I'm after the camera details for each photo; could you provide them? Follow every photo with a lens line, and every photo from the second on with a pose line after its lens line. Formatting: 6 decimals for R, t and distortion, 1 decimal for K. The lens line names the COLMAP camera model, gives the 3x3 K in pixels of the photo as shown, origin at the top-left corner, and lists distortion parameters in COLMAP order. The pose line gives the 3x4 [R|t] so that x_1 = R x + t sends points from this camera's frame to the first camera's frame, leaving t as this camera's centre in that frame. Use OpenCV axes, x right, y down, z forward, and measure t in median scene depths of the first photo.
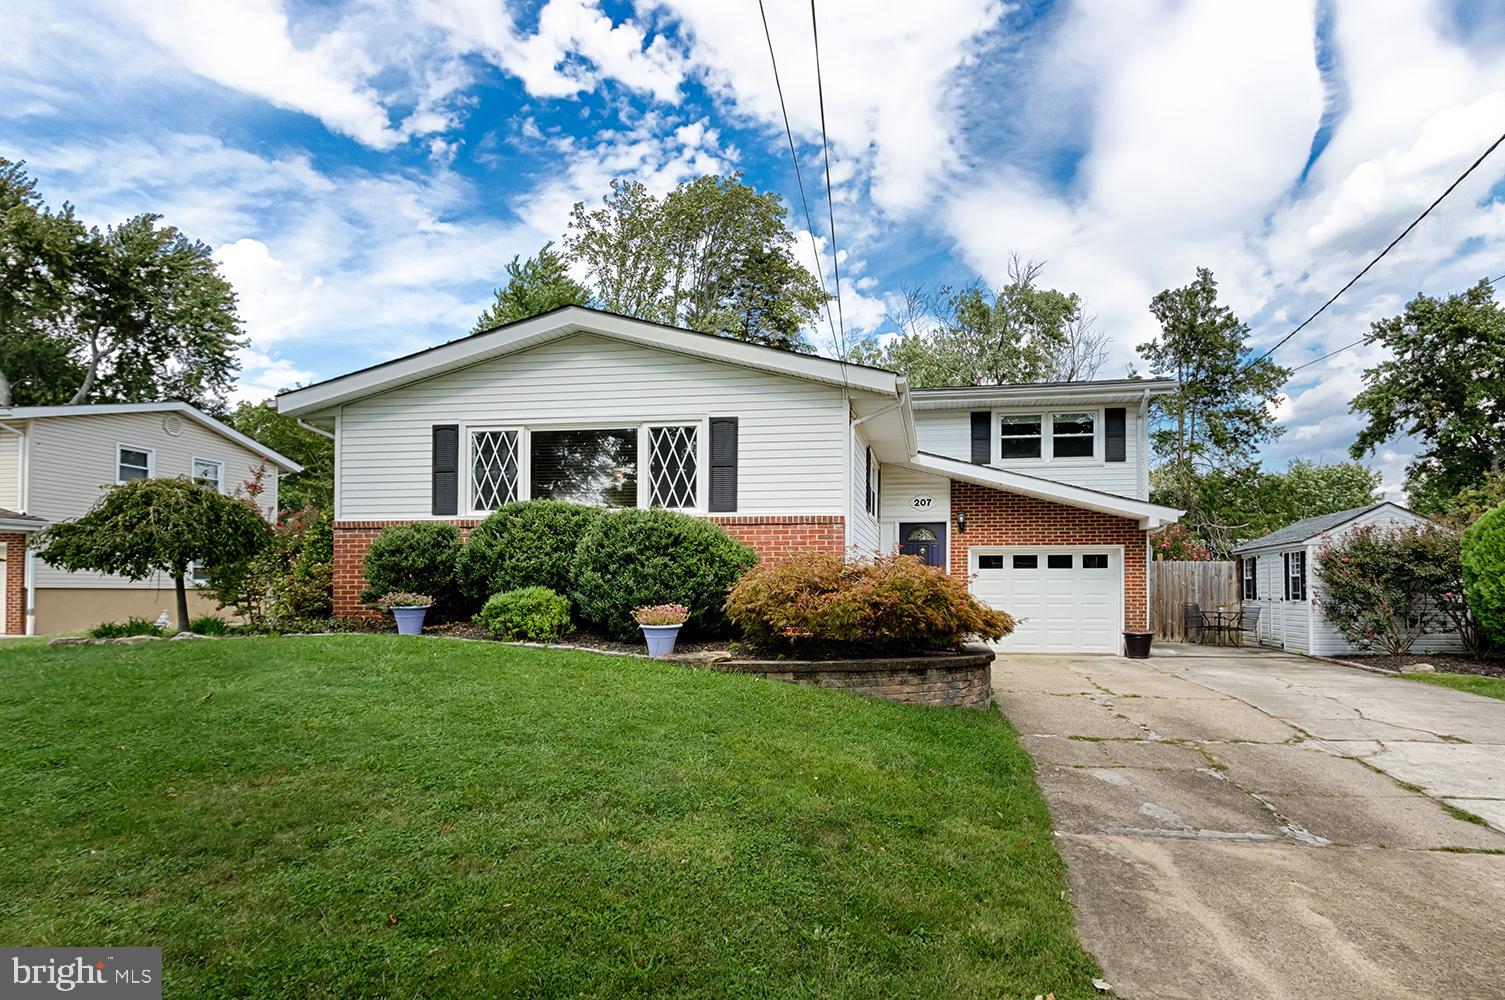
lens RADIAL K [[815.0, 0, 751.9], [0, 815.0, 569.9], [0, 0, 1]] dist [0.006757, 0.000051]
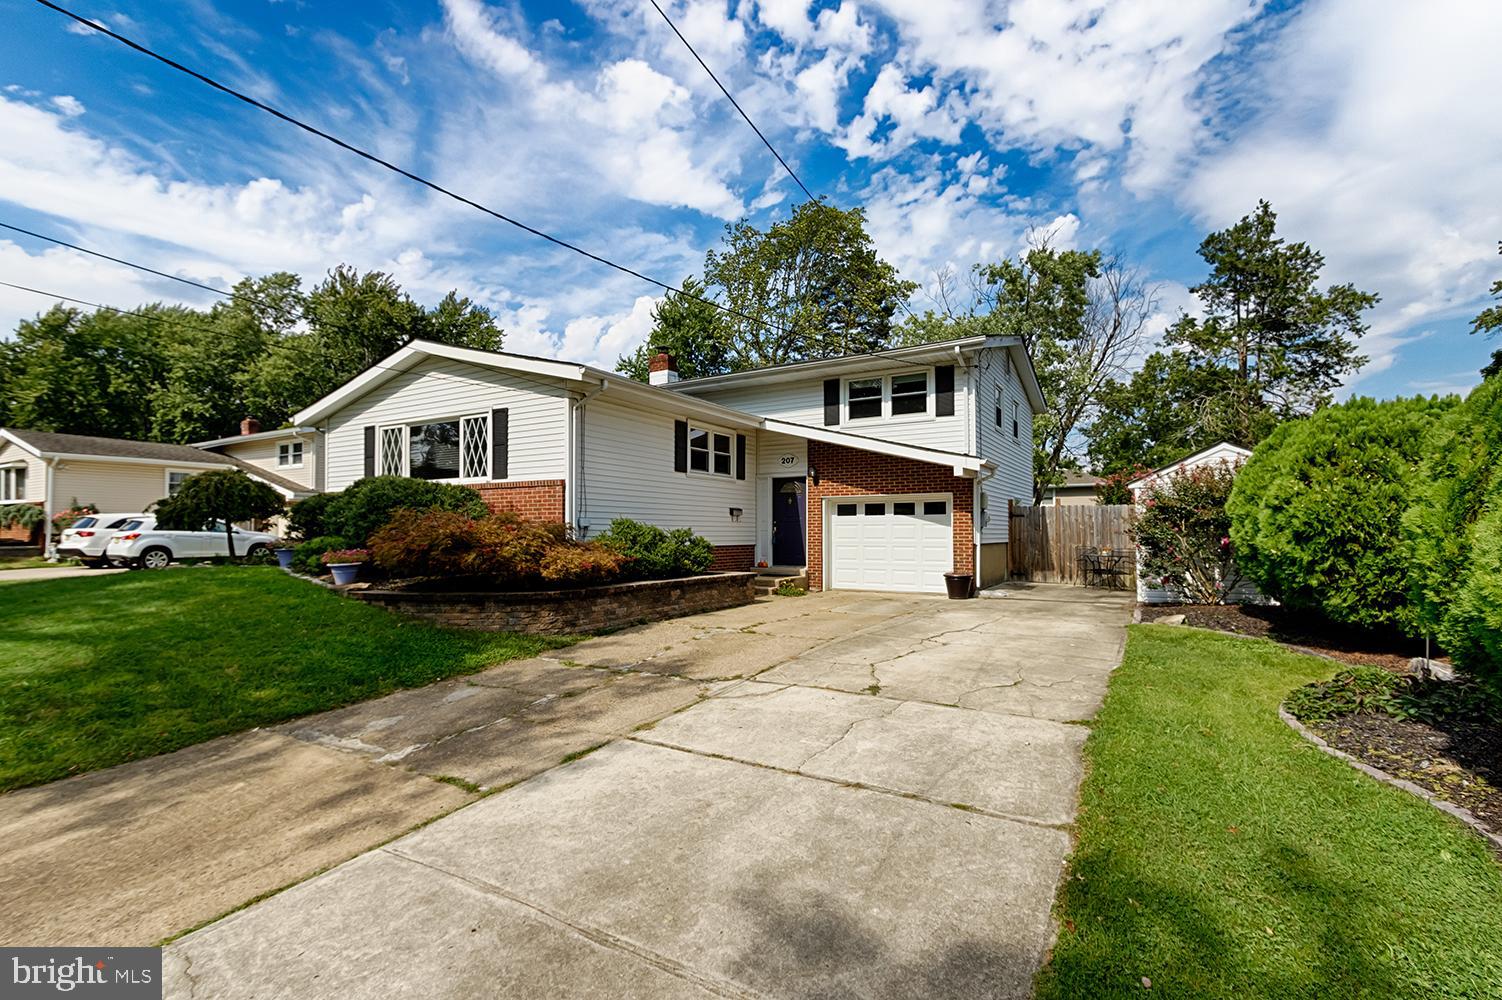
lens RADIAL K [[653.6, 0, 751.0], [0, 653.6, 500.0], [0, 0, 1]] dist [0.001232, 0.000321]
pose [[0.932304, -0.020394, -0.361099, 0.519628], [0.012971, 0.999652, -0.022968, -0.004339], [0.361442, 0.016730, 0.932245, 0.102825]]
